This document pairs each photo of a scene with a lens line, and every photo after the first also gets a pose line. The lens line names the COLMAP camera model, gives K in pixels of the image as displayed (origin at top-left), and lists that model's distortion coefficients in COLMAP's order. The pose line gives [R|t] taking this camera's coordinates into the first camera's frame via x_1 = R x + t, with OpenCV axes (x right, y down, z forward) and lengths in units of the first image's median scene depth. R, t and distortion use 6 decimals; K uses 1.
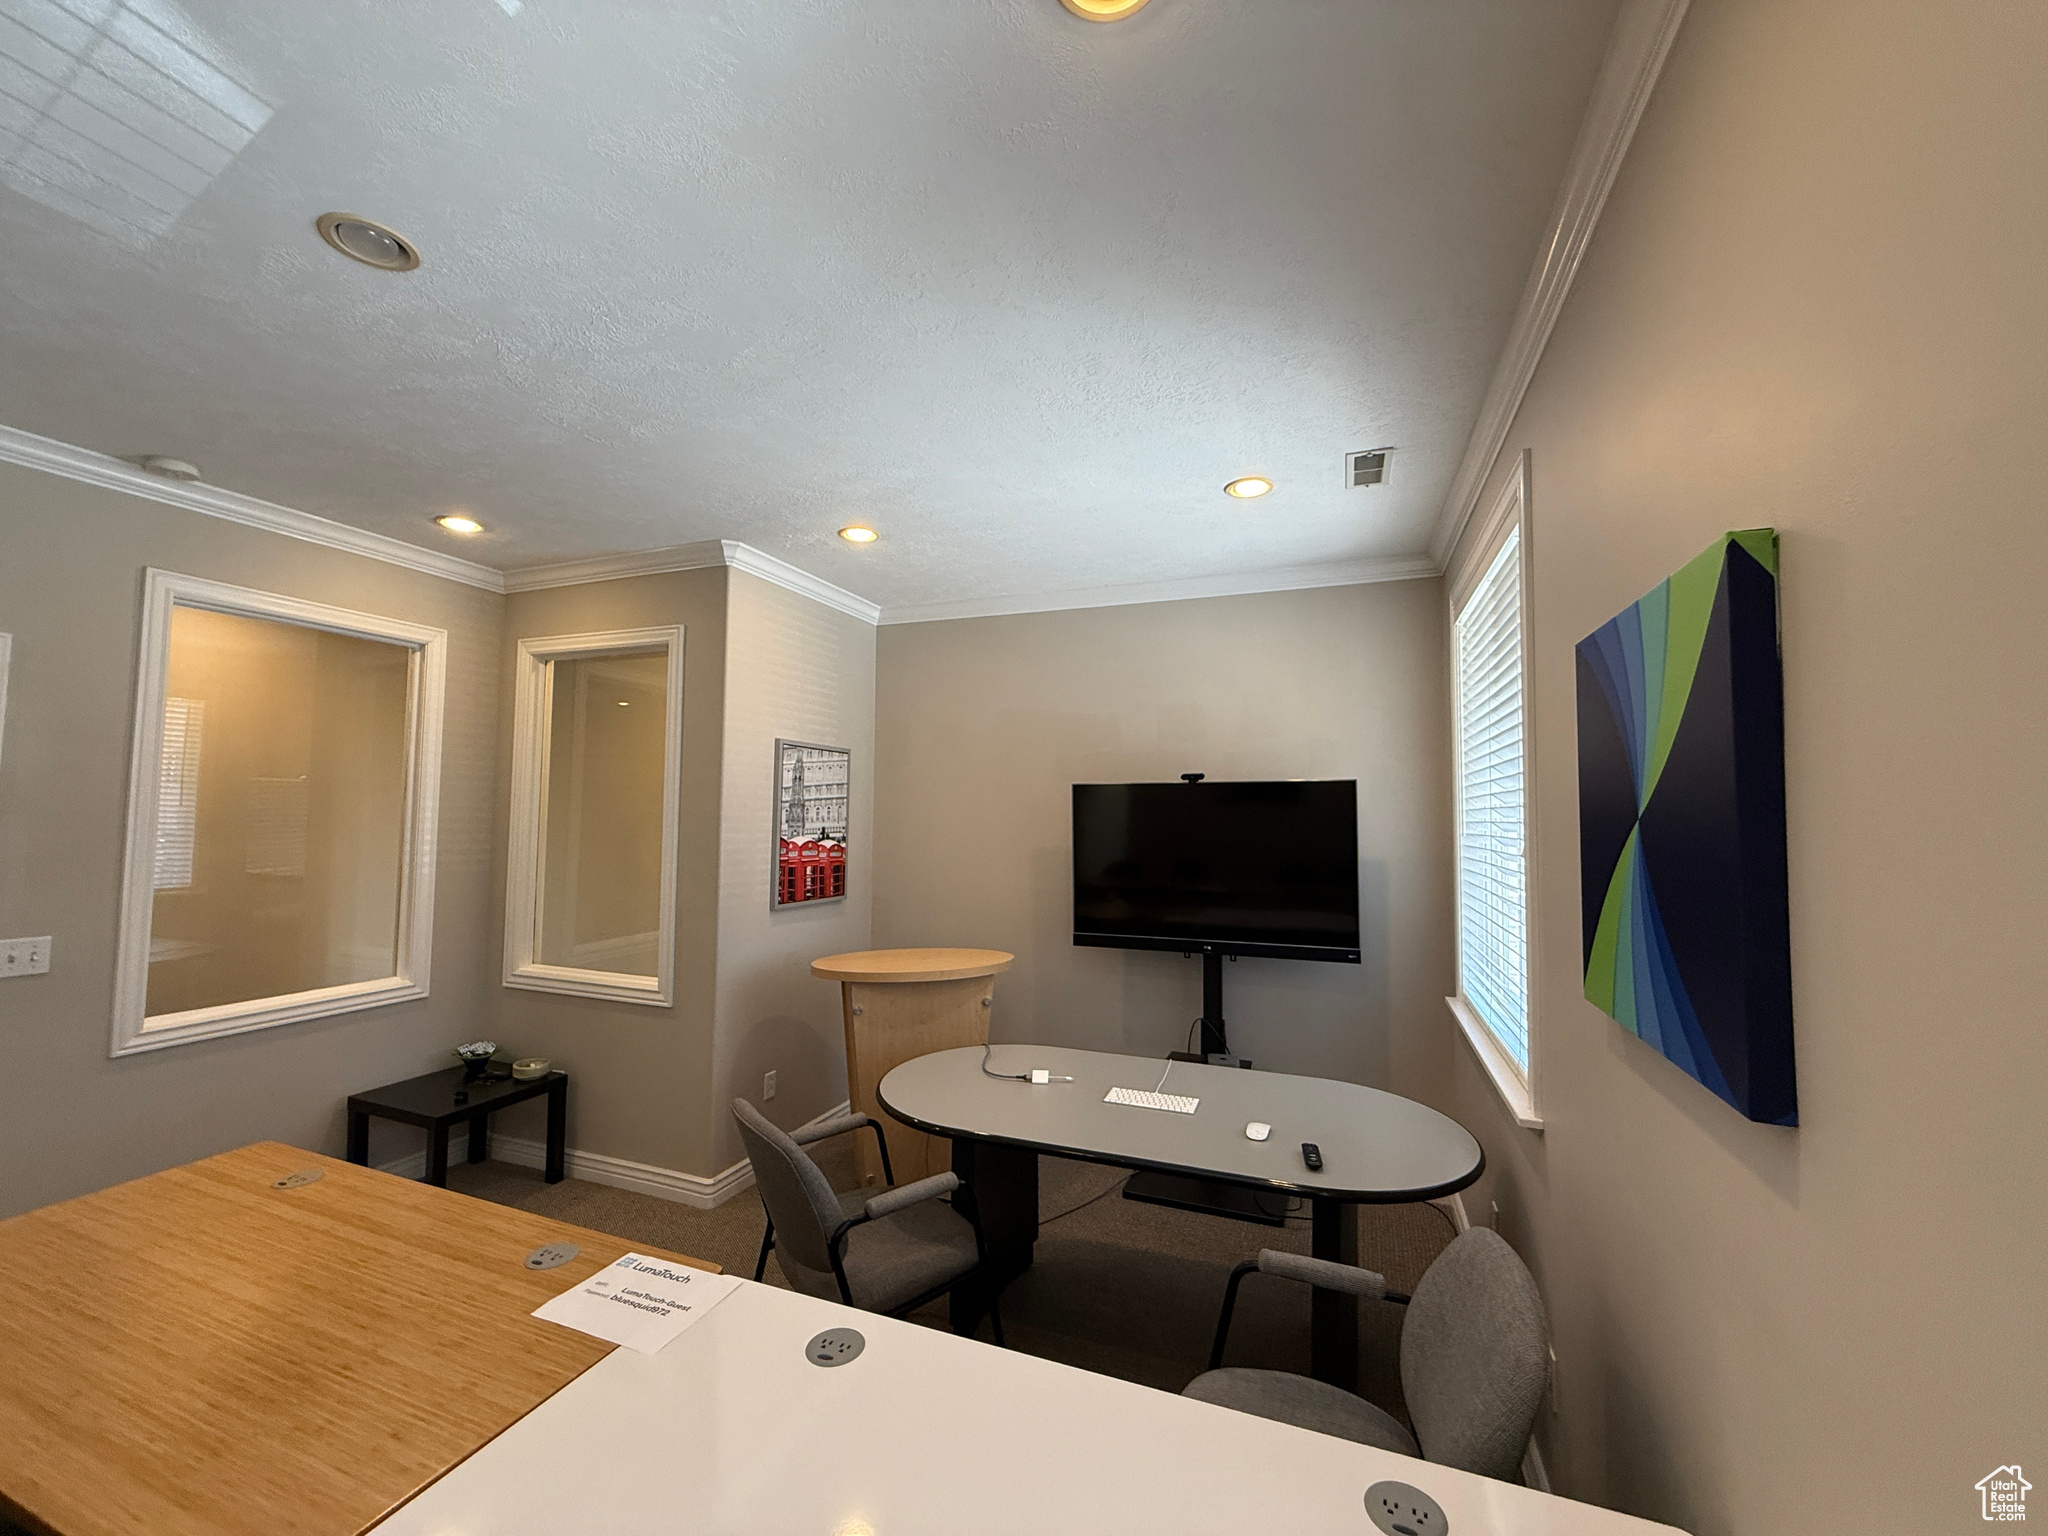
lens RADIAL K [[816.7, 0, 1021.7], [0, 816.7, 769.2], [0, 0, 1]] dist [-0.001539, -0.000207]
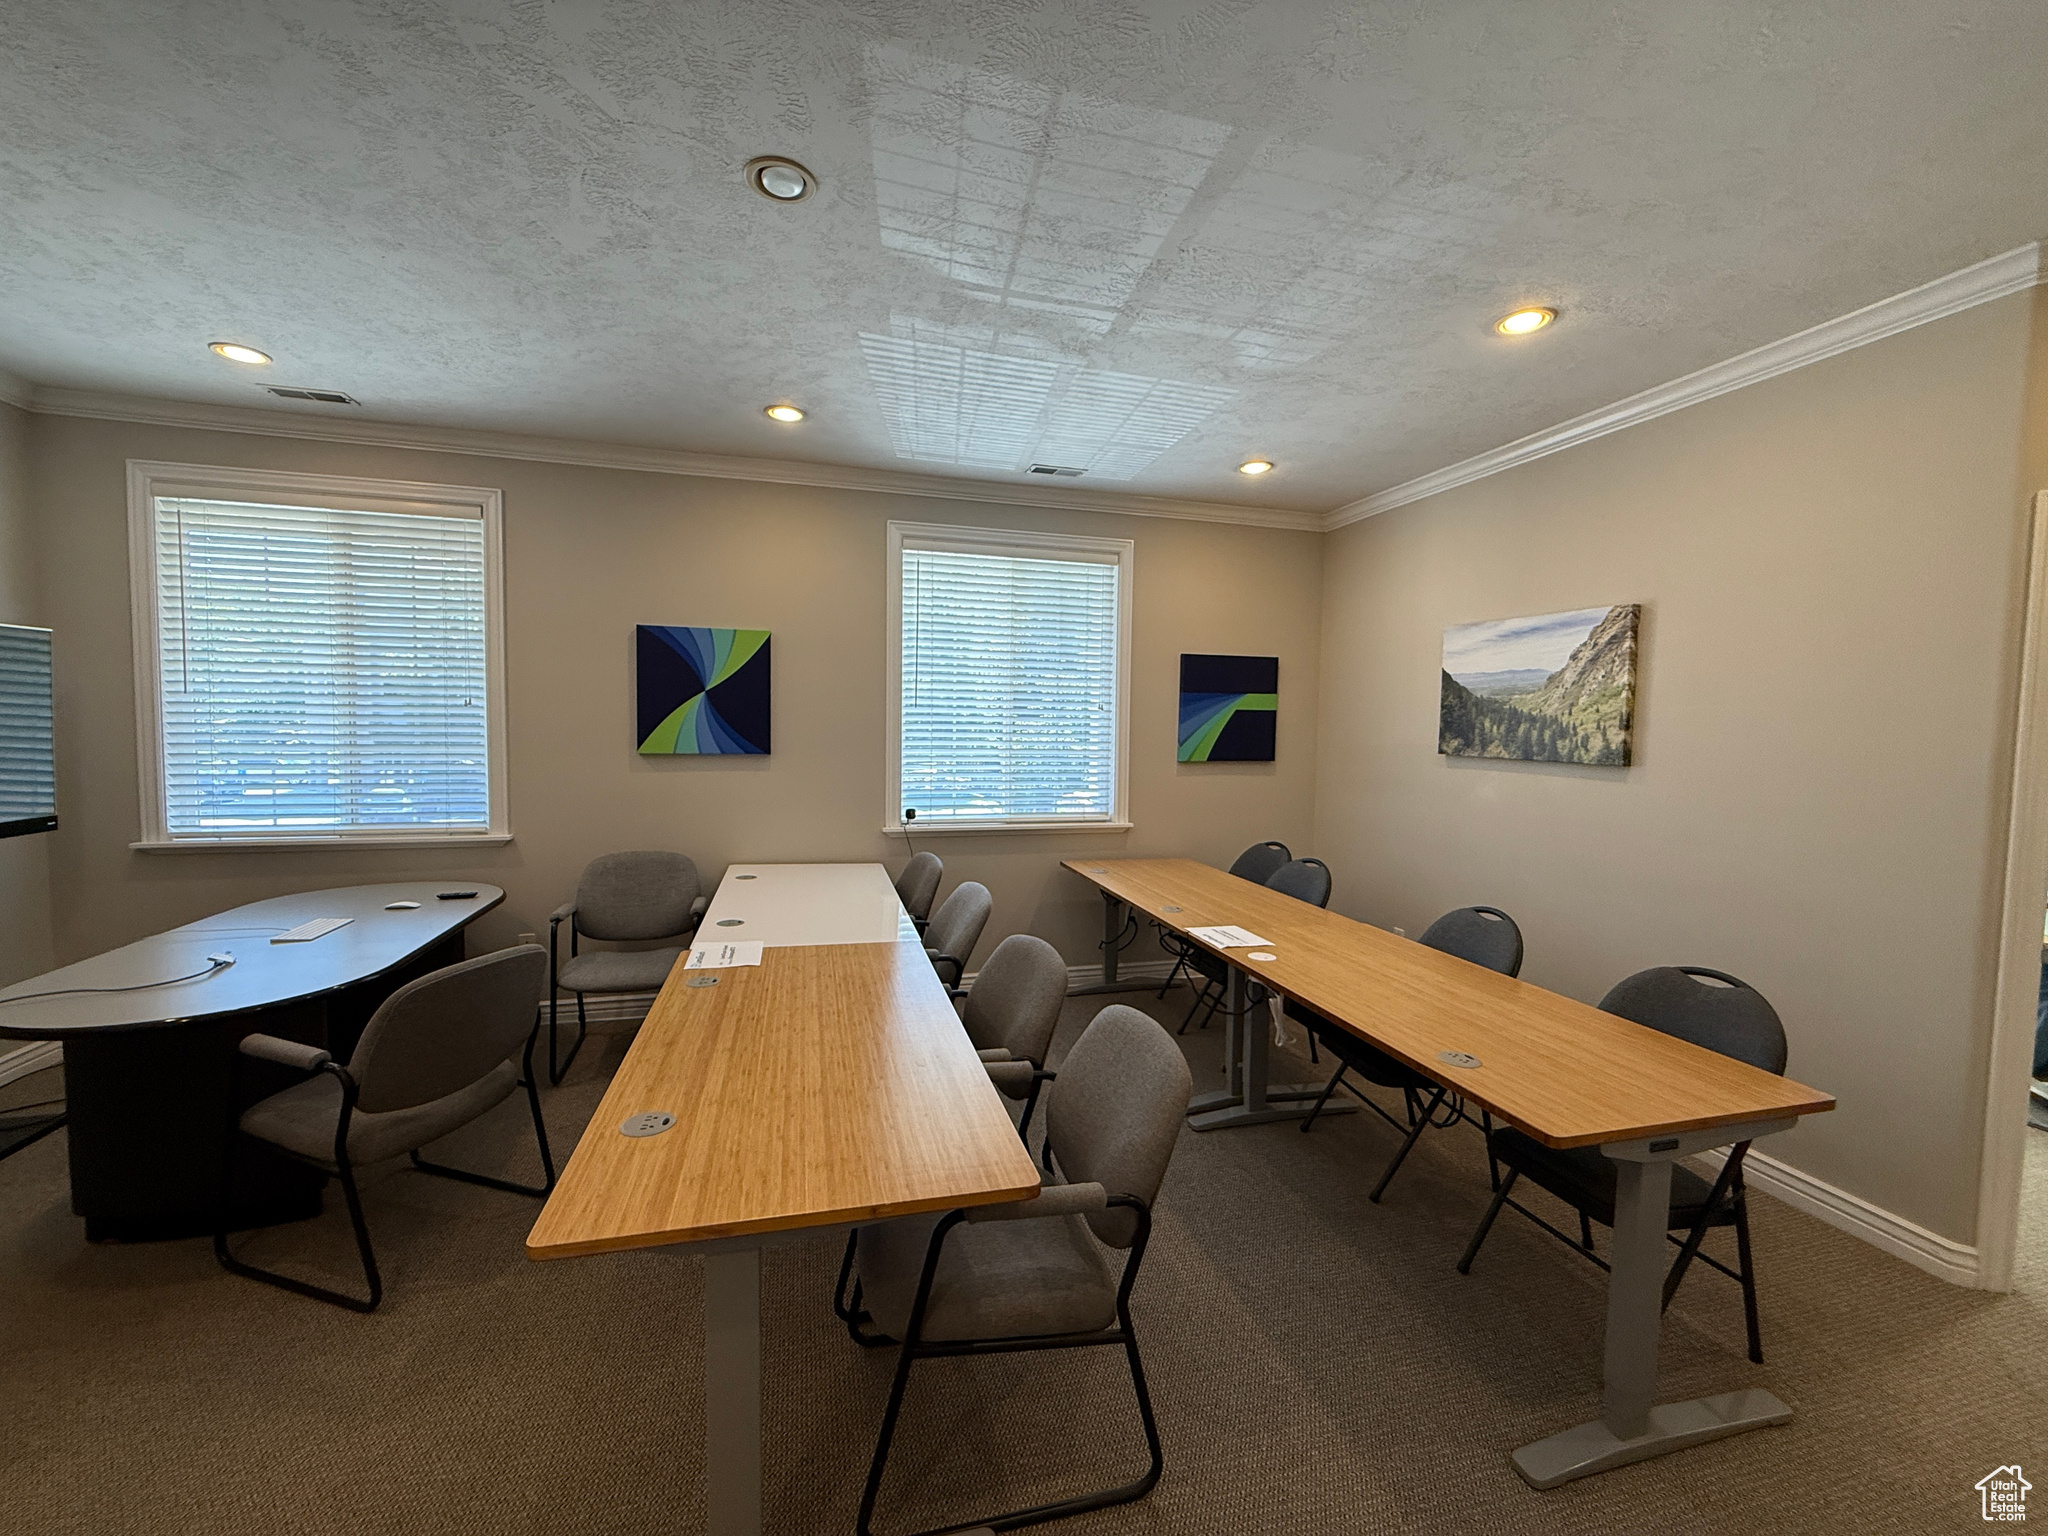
lens RADIAL K [[816.7, 0, 1021.7], [0, 816.7, 769.2], [0, 0, 1]] dist [-0.001539, -0.000207]
pose [[-0.599113, -0.065904, 0.797948, -1.063333], [-0.067743, 0.997205, 0.031499, 0.071308], [-0.797794, -0.035184, -0.601903, 0.746396]]
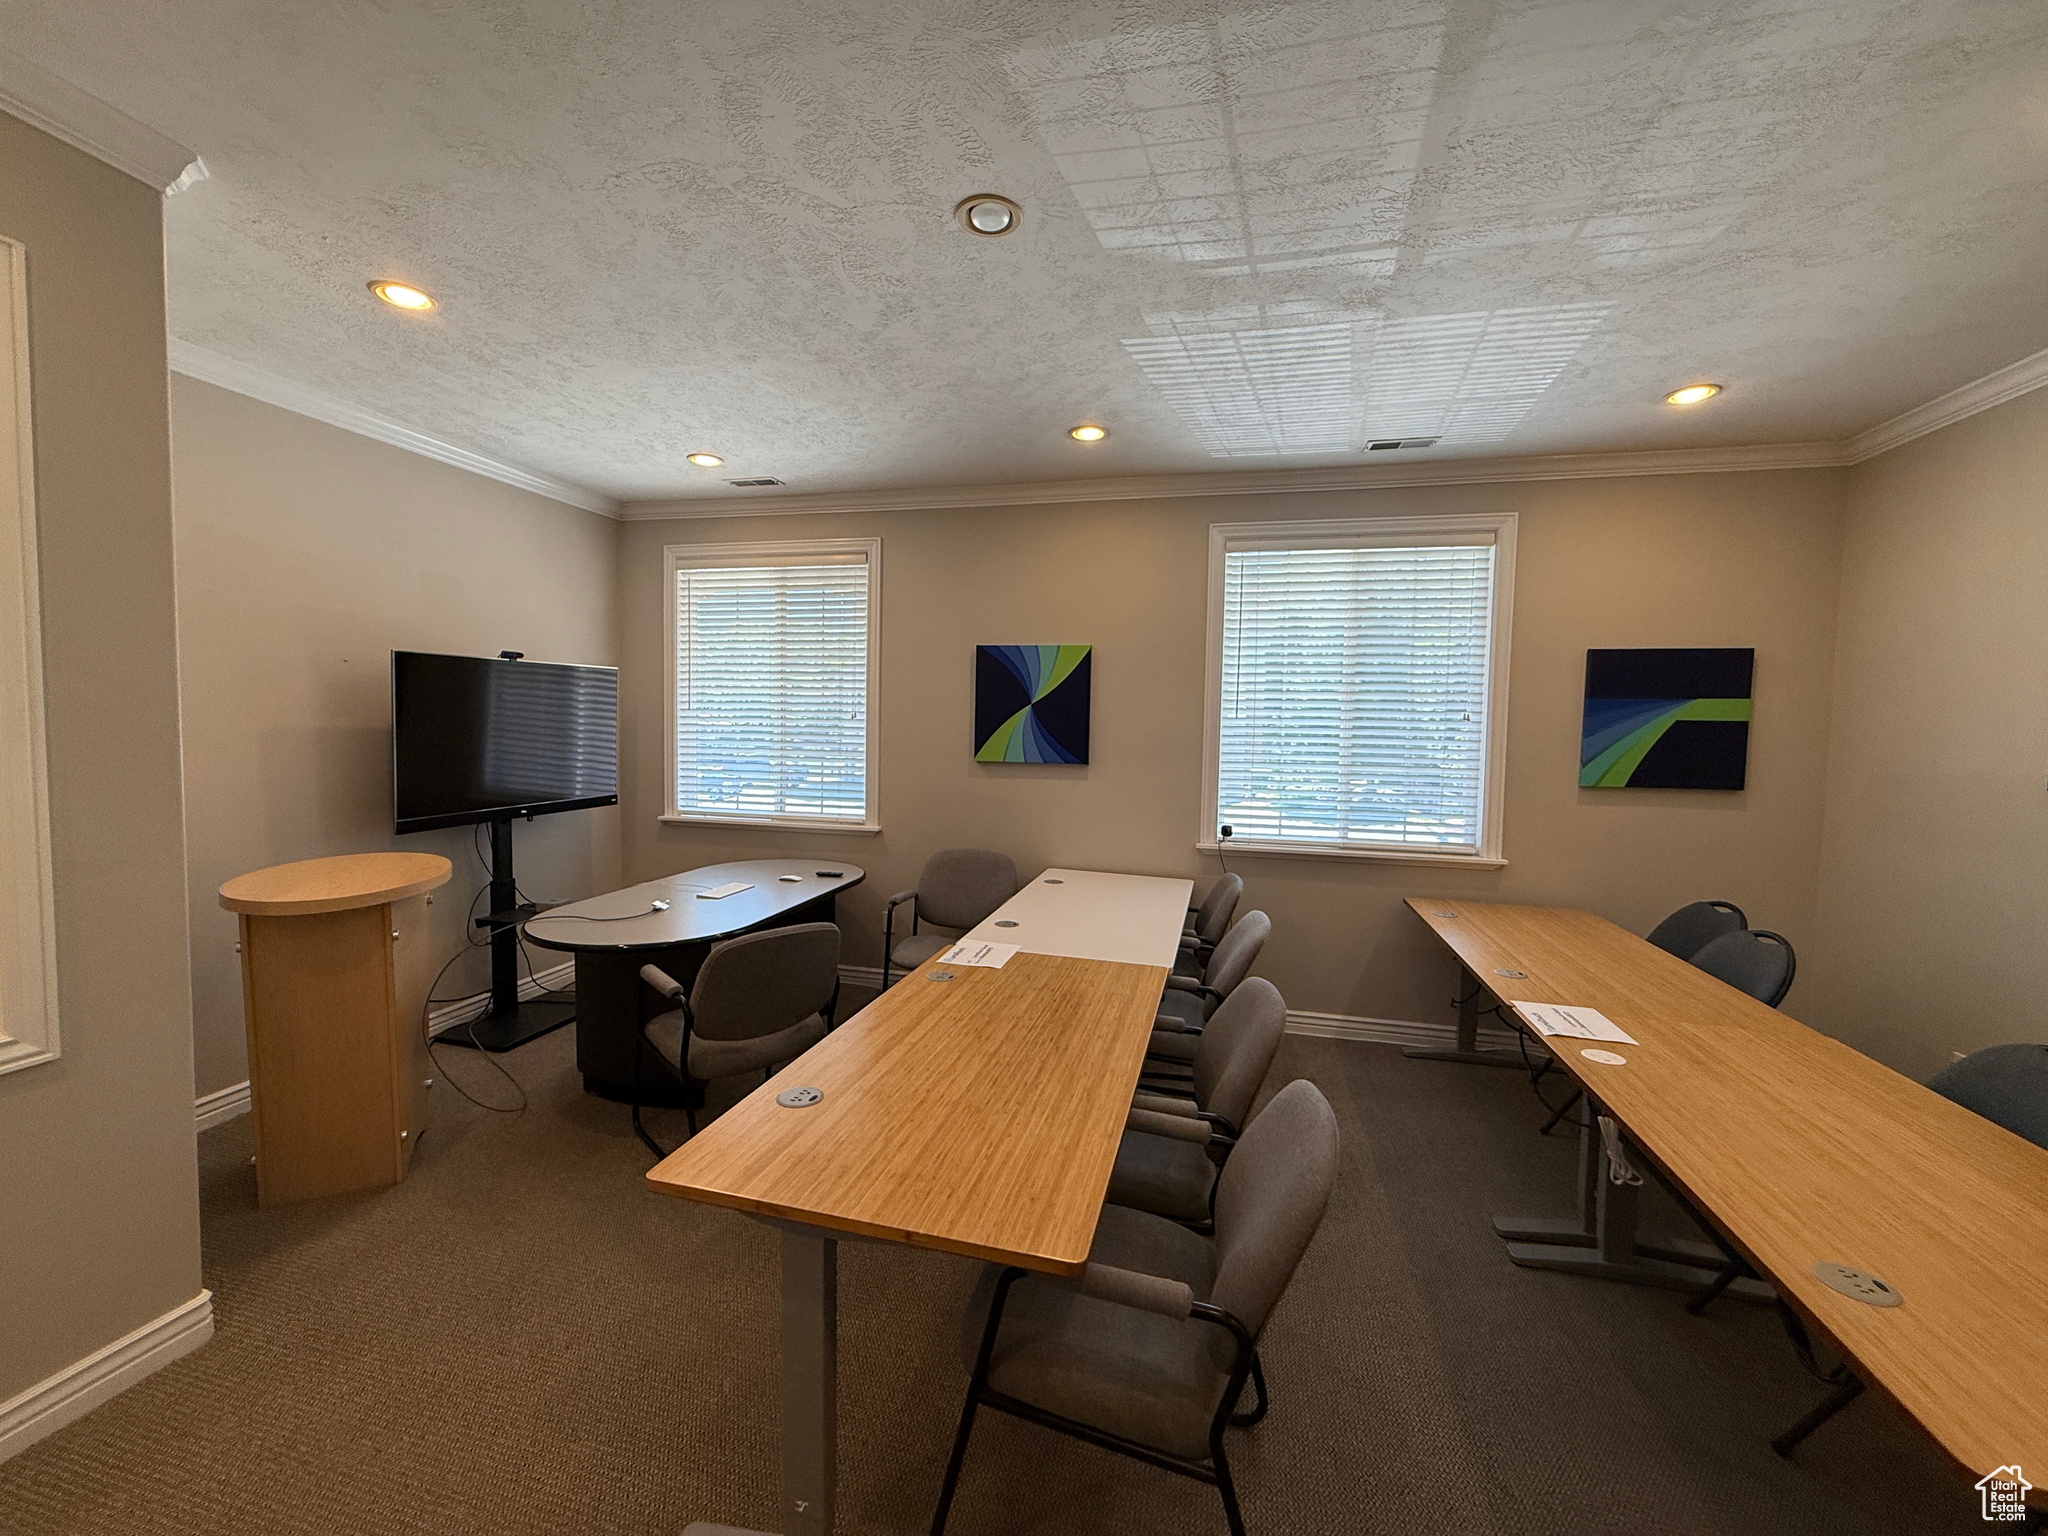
lens RADIAL K [[816.7, 0, 1021.7], [0, 816.7, 769.2], [0, 0, 1]] dist [-0.001539, -0.000207]
pose [[-0.127769, -0.069794, 0.989345, -1.099850], [-0.076054, 0.995273, 0.060390, 0.049976], [-0.988884, -0.067527, -0.132474, 0.563648]]
